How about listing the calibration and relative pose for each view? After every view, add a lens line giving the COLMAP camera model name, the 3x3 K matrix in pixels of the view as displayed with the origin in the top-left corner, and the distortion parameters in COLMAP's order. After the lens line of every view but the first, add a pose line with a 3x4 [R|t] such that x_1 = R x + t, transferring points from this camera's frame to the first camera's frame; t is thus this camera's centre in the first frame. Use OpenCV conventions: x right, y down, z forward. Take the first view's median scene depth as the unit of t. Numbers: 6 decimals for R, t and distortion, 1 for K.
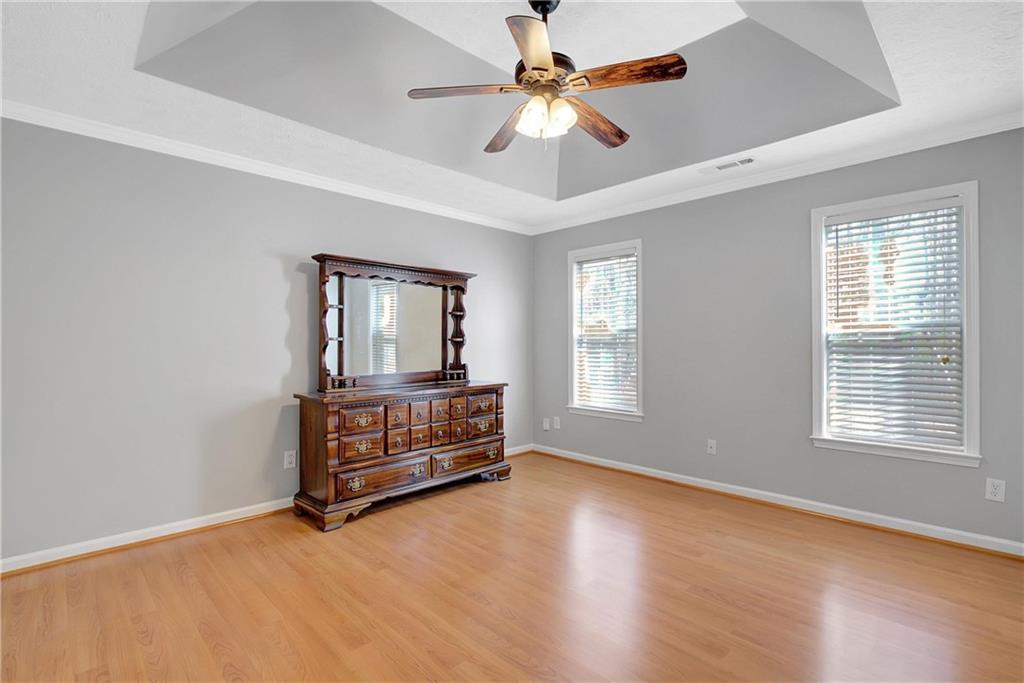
lens RADIAL K [[478.6, 0, 525.8], [0, 478.6, 342.1], [0, 0, 1]] dist [-0.001390, 0.004494]
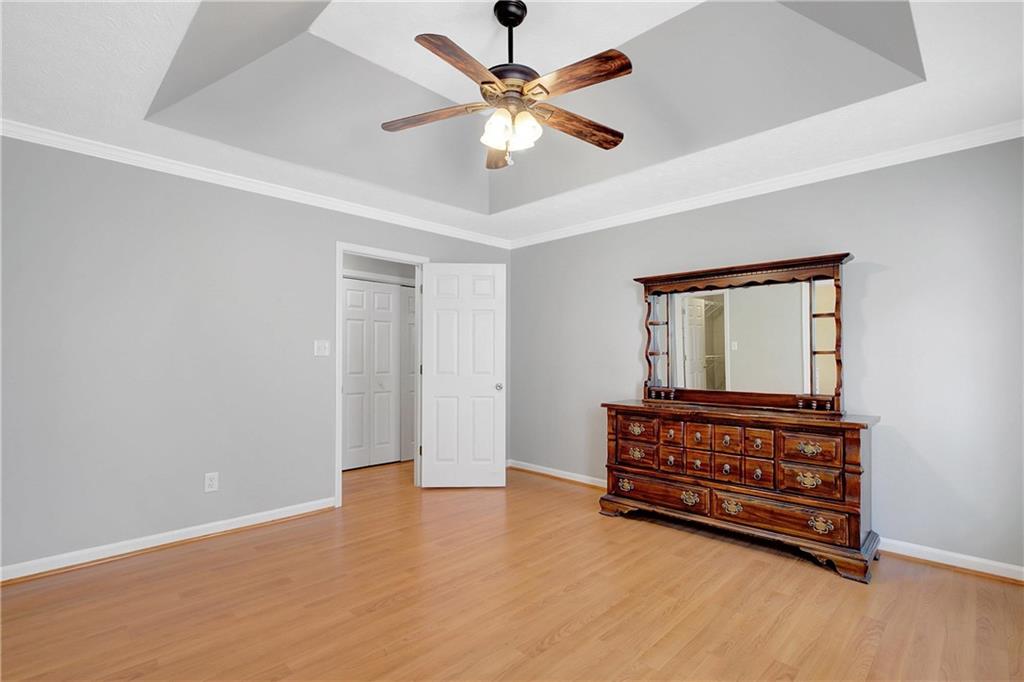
lens RADIAL K [[478.6, 0, 517.0], [0, 478.6, 347.5], [0, 0, 1]] dist [-0.001390, 0.004494]
pose [[-0.000794, -0.020805, -0.999783, 0.666531], [-0.000882, 0.999783, -0.020805, 0.002095], [0.999999, 0.000865, -0.000813, 0.658361]]
